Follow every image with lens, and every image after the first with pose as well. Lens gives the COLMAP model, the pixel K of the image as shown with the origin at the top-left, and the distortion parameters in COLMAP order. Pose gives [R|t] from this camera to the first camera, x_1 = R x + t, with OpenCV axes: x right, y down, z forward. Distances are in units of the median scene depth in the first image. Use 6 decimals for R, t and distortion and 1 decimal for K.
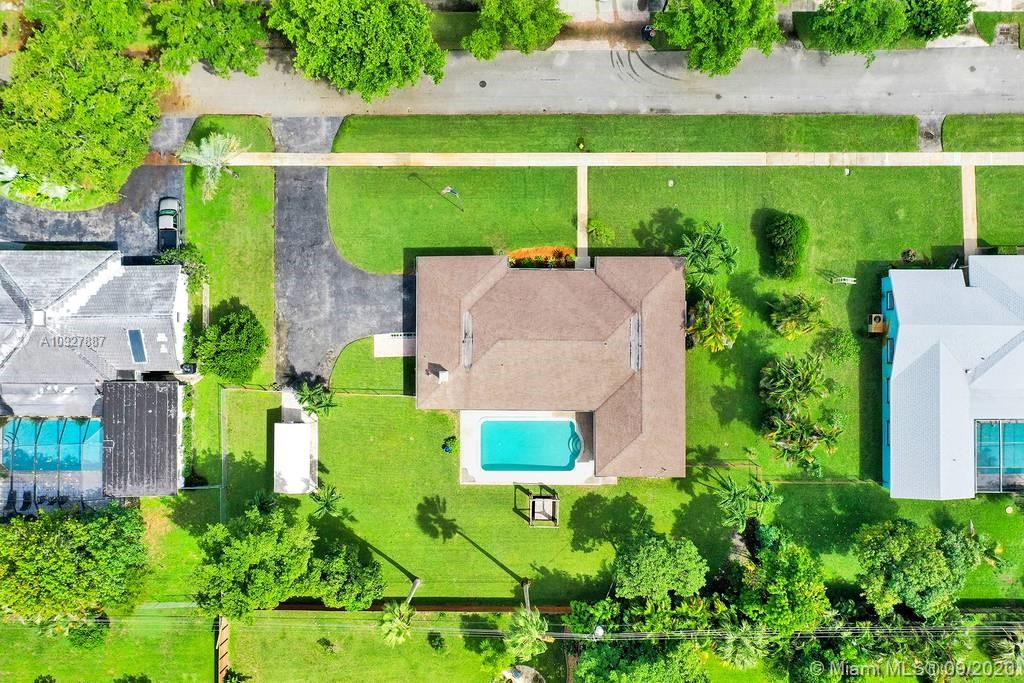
lens RADIAL K [[809.3, 0, 512.0], [0, 809.3, 341.5], [0, 0, 1]] dist [-0.014316, 0.000387]
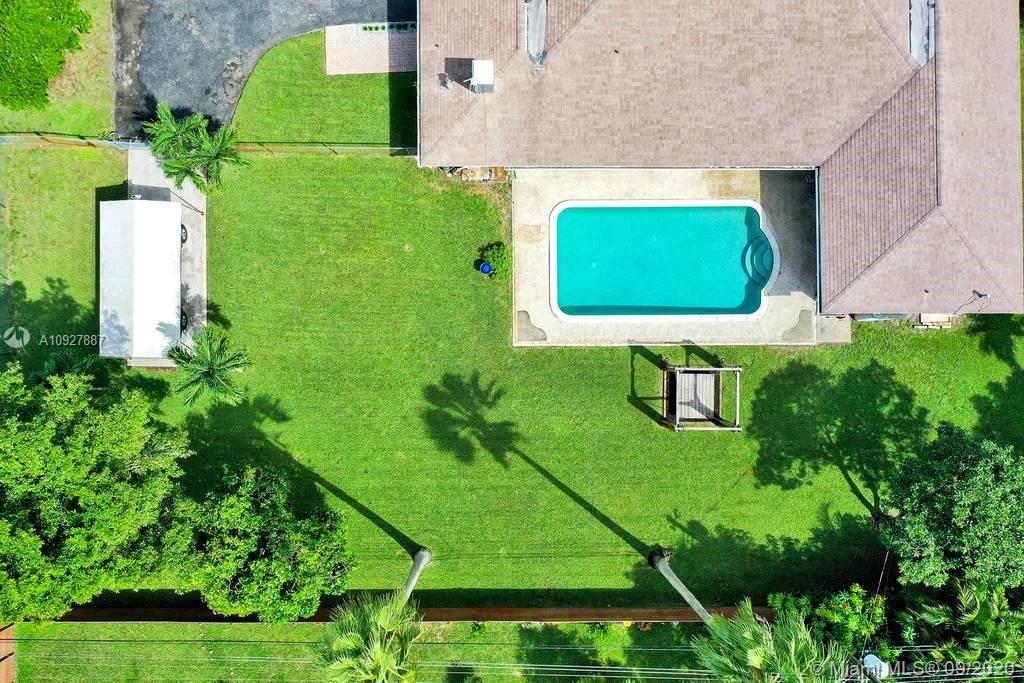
lens RADIAL K [[809.3, 0, 512.0], [0, 809.3, 341.5], [0, 0, 1]] dist [-0.014316, 0.000387]
pose [[0.999948, -0.008160, 0.006179, -0.068206], [0.008127, 0.999952, 0.005416, 0.172296], [-0.006222, -0.005366, 0.999966, 0.537904]]
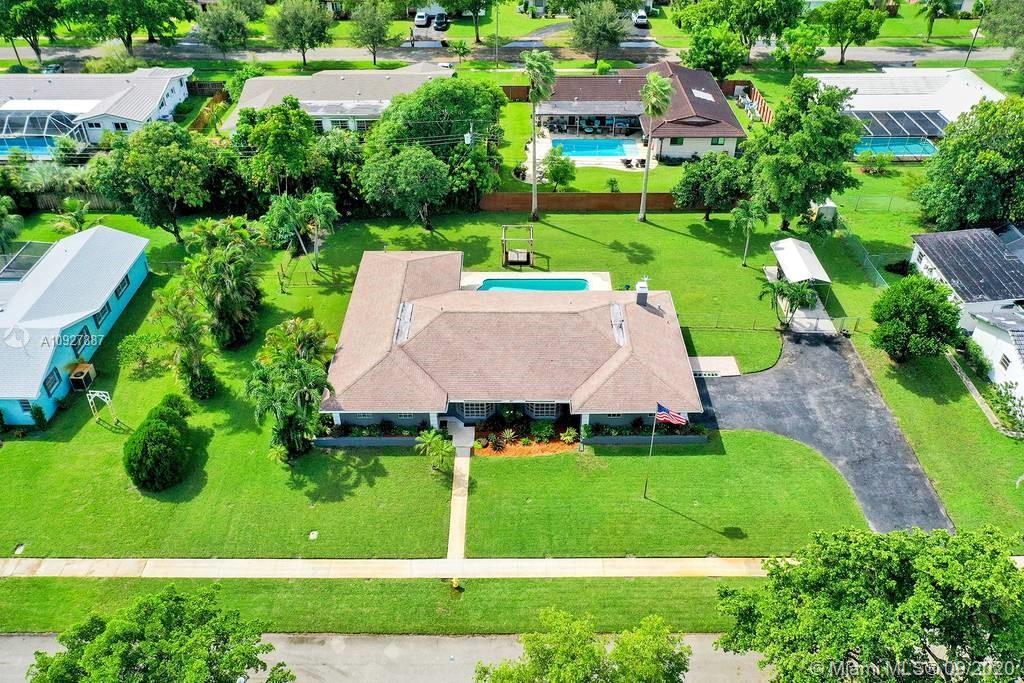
lens RADIAL K [[817.9, 0, 512.0], [0, 817.9, 341.5], [0, 0, 1]] dist [-0.008594, -0.002366]
pose [[-0.999988, 0.004774, 0.001237, 0.044554], [-0.001757, -0.579282, 0.815125, -0.626482], [0.004608, 0.815113, 0.579283, 0.528306]]
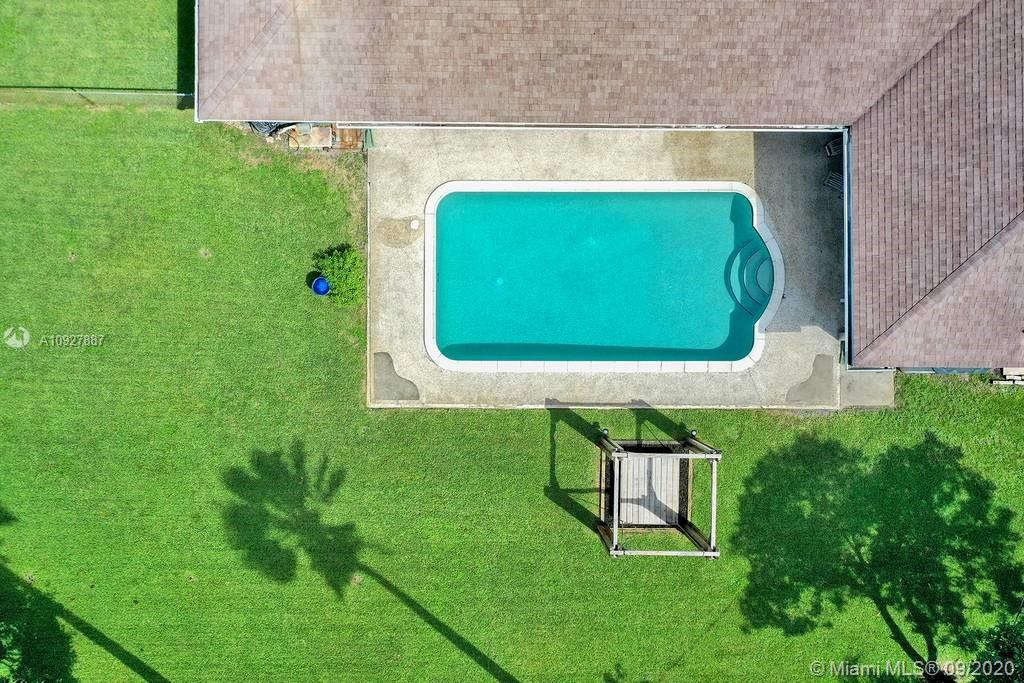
lens RADIAL K [[817.9, 0, 512.0], [0, 817.9, 341.5], [0, 0, 1]] dist [-0.008594, -0.002366]
pose [[0.999976, 0.000266, 0.006853, -0.013189], [-0.000295, 0.999991, 0.004243, 0.151915], [-0.006852, -0.004245, 0.999968, 0.701559]]
